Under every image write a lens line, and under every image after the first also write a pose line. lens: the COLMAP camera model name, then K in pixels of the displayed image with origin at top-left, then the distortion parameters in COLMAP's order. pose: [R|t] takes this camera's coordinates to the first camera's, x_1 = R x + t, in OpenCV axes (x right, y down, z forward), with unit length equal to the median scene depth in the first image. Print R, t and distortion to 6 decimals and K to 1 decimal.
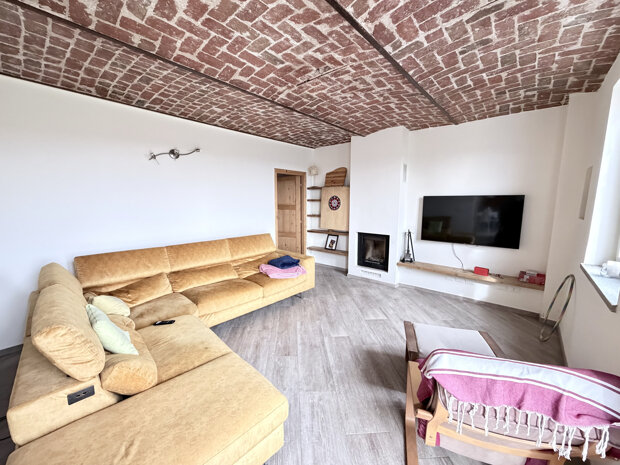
lens RADIAL K [[247.5, 0, 308.4], [0, 247.5, 232.7], [0, 0, 1]] dist [-0.001209, 0.000419]
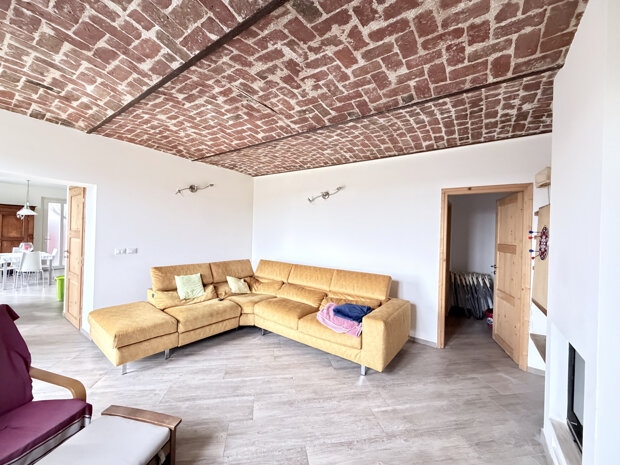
lens RADIAL K [[247.5, 0, 308.4], [0, 247.5, 232.7], [0, 0, 1]] dist [-0.001209, 0.000419]
pose [[0.112290, 0.003919, -0.993668, 0.853938], [-0.160349, 0.986958, -0.014228, -0.116940], [0.980652, 0.160931, 0.111454, 0.966546]]
